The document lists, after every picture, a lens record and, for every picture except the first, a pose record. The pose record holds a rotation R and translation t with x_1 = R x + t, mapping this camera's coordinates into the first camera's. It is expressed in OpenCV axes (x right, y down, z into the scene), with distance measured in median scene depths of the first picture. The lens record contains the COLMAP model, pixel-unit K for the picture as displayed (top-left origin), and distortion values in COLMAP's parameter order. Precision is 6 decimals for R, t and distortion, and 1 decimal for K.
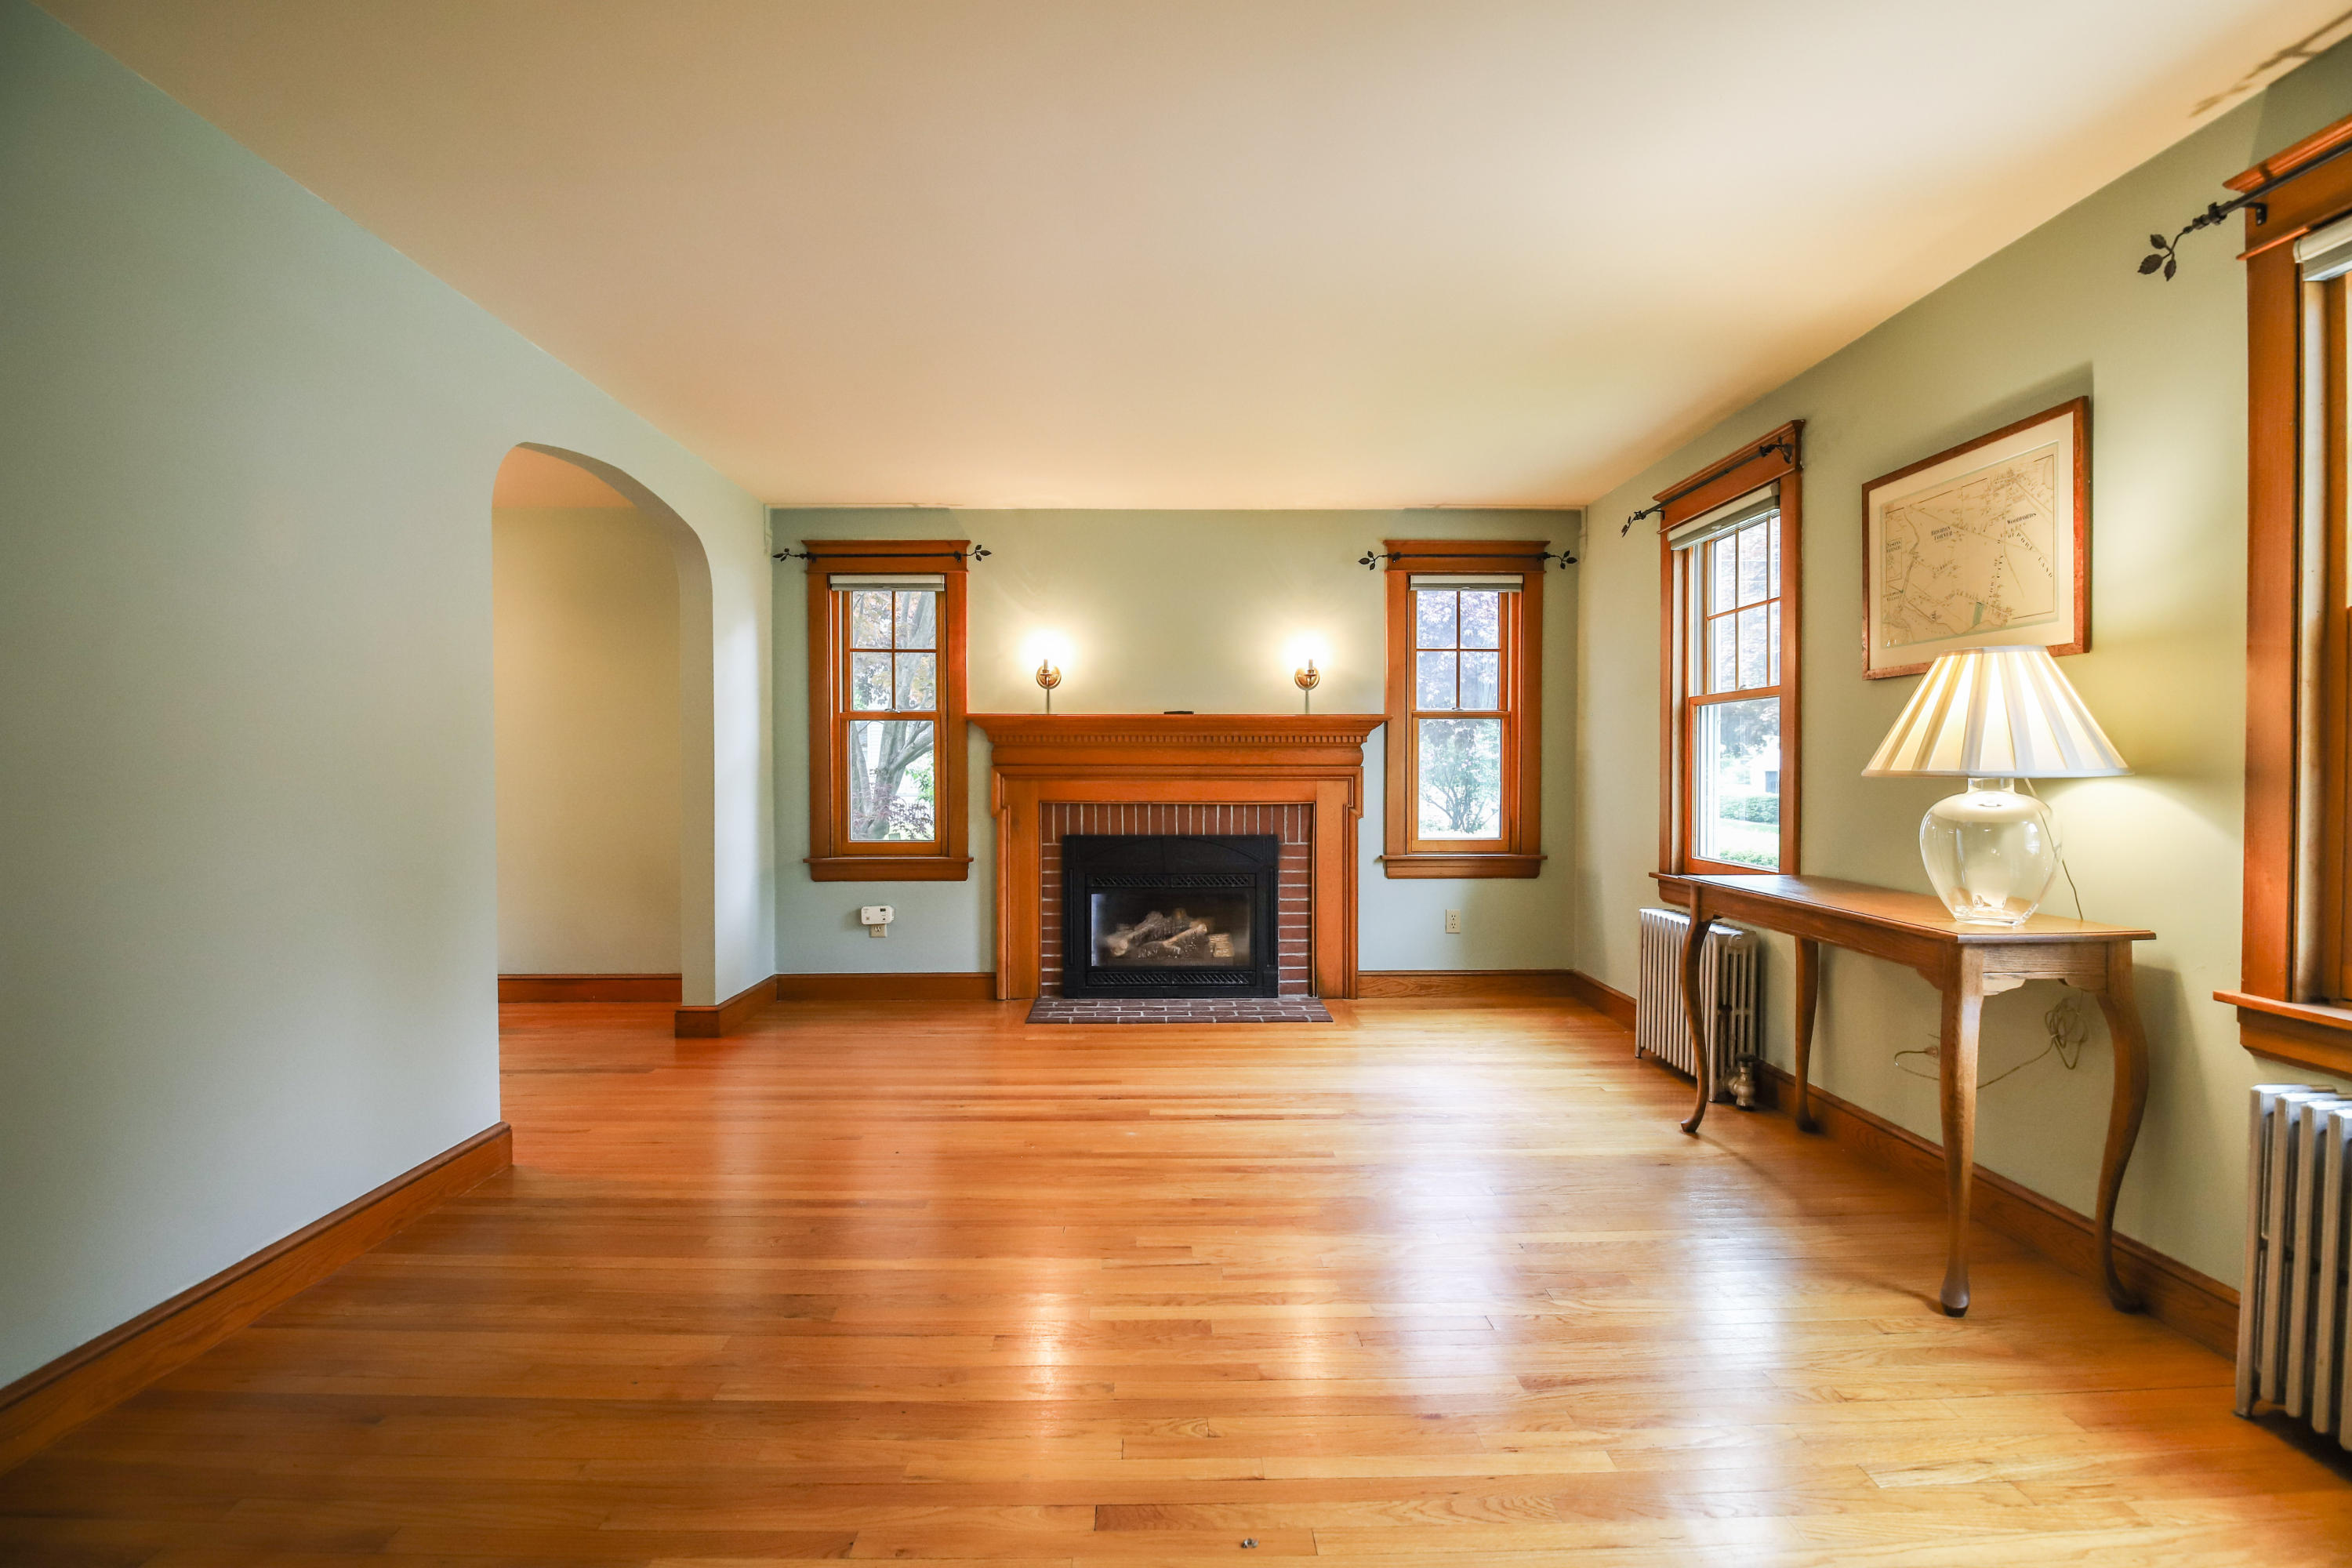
lens RADIAL K [[1166.8, 0, 1176.0], [0, 1166.8, 784.0], [0, 0, 1]] dist [-0.000529, -0.000079]
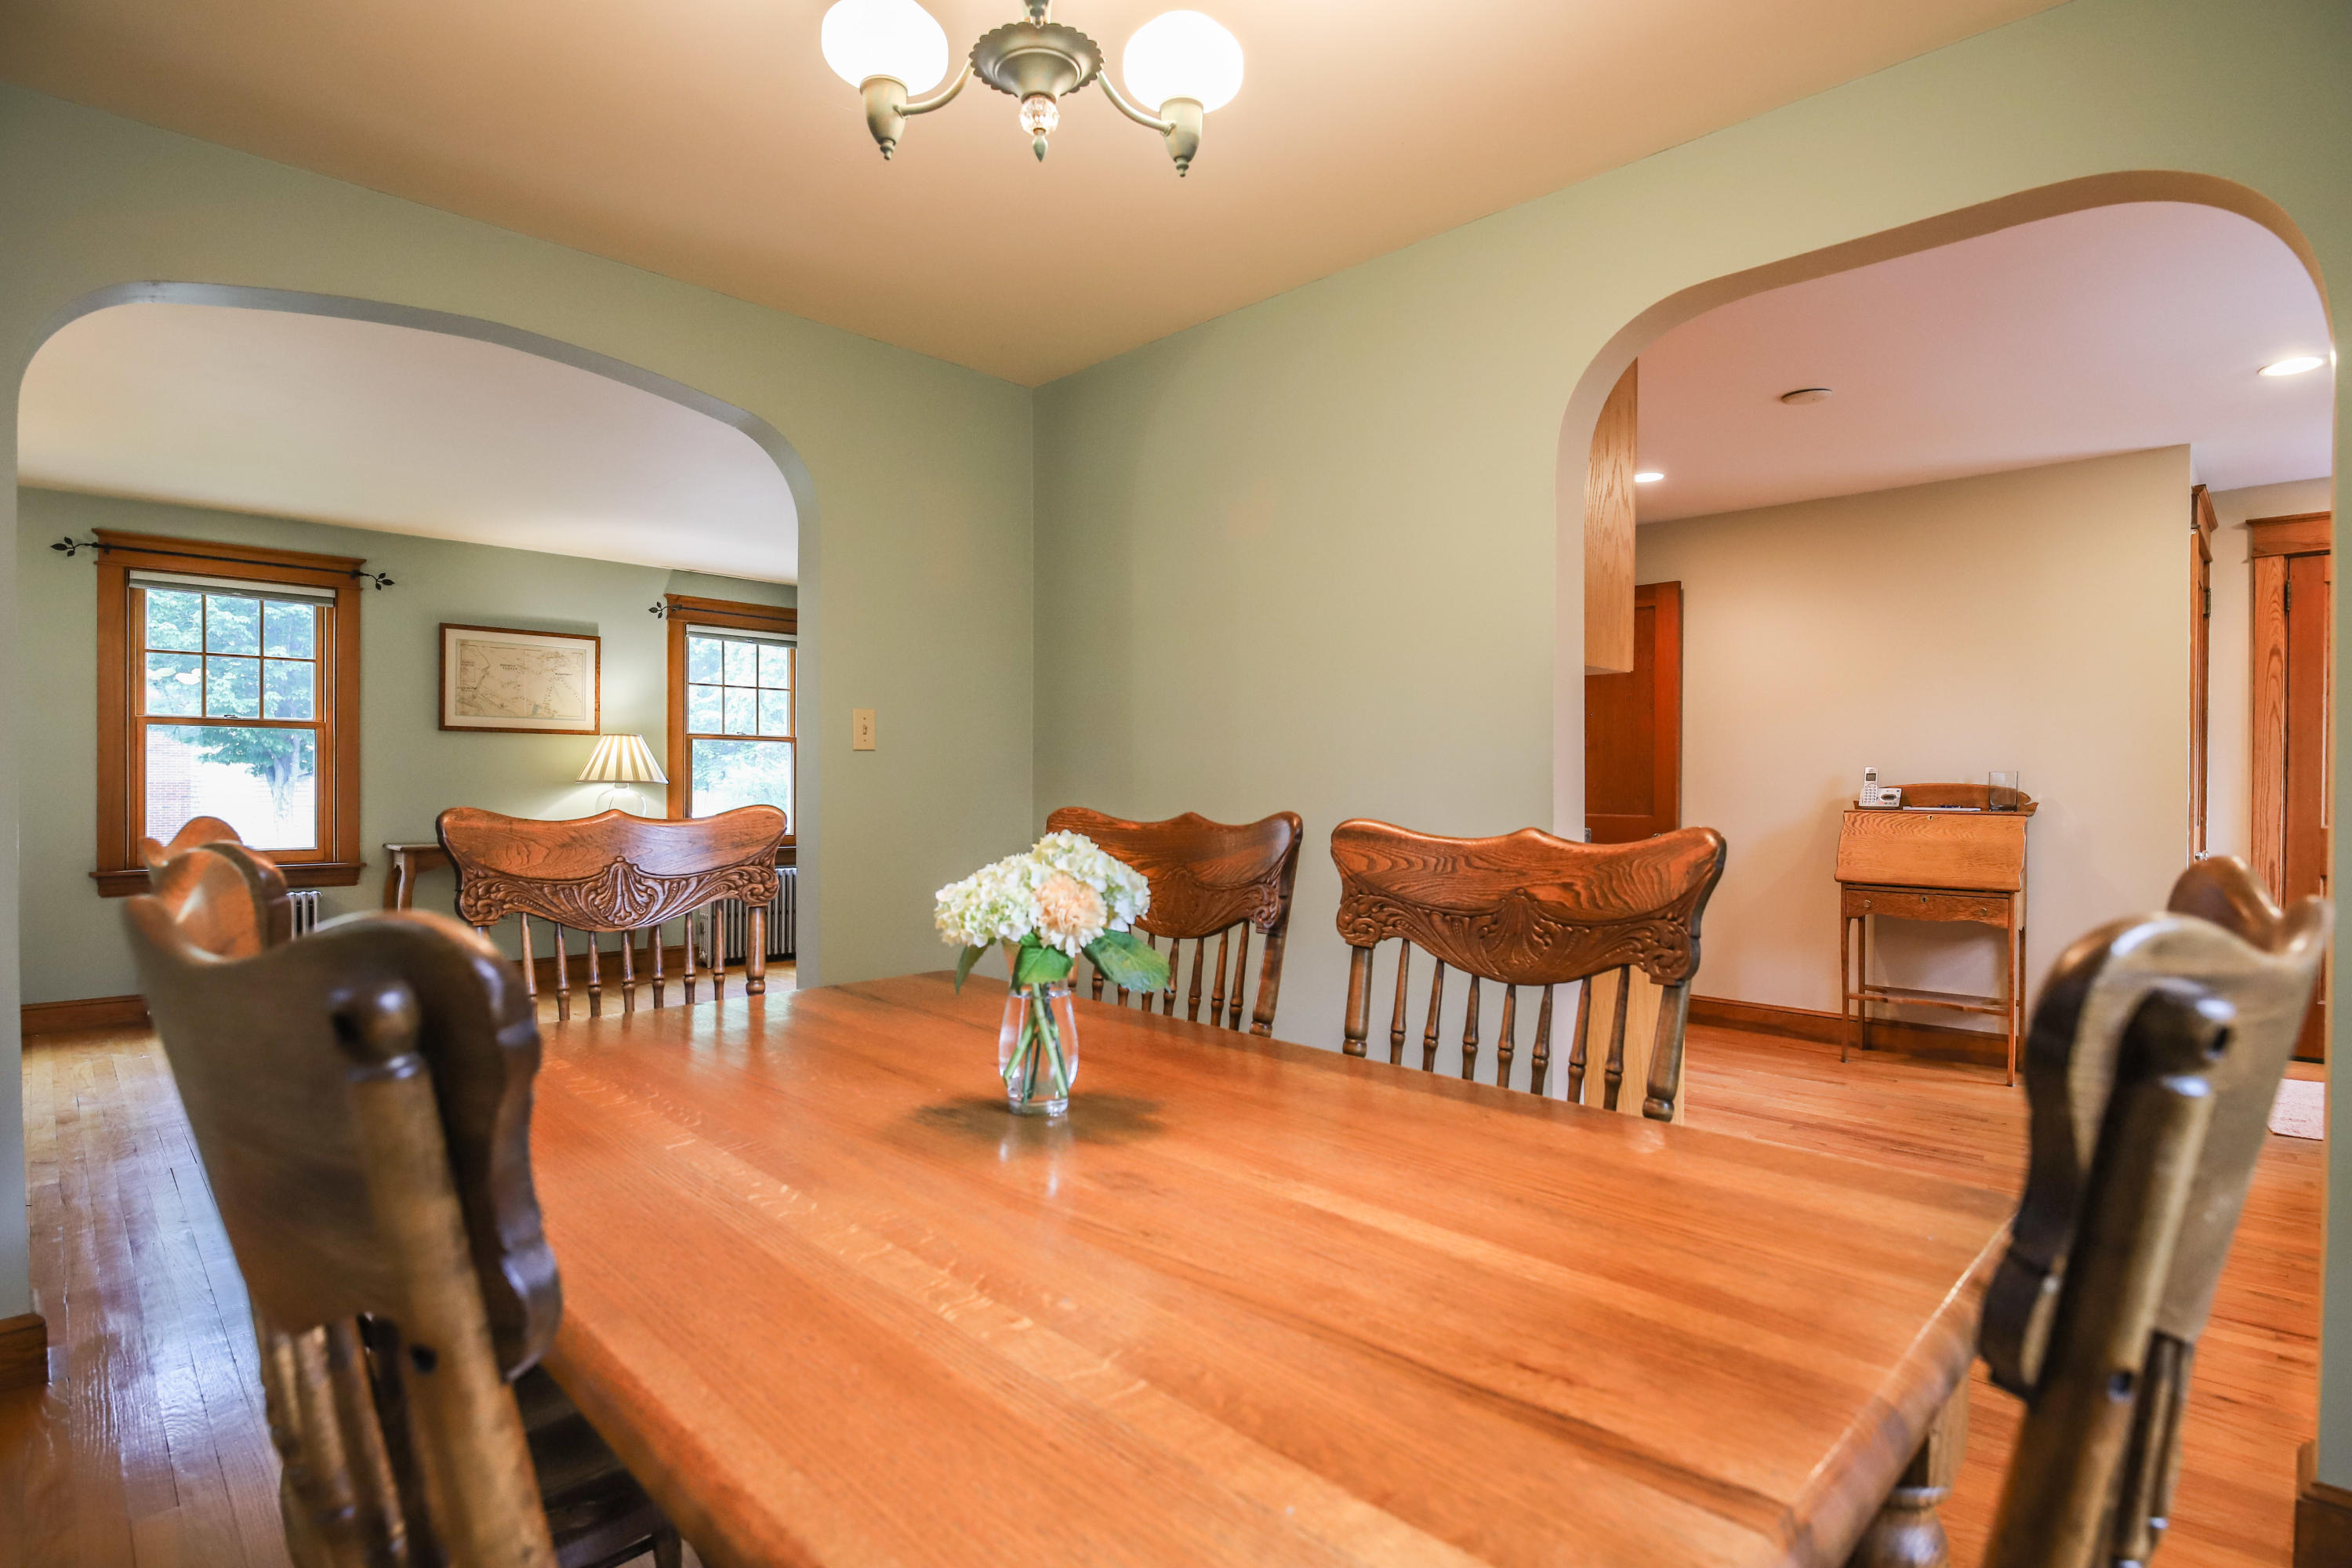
lens RADIAL K [[1166.8, 0, 1176.0], [0, 1166.8, 784.0], [0, 0, 1]] dist [-0.000529, -0.000079]
pose [[-0.693536, -0.008231, 0.720375, -1.574661], [0.001113, 0.999921, 0.012497, -0.027557], [-0.720421, 0.009469, -0.693472, 1.485305]]
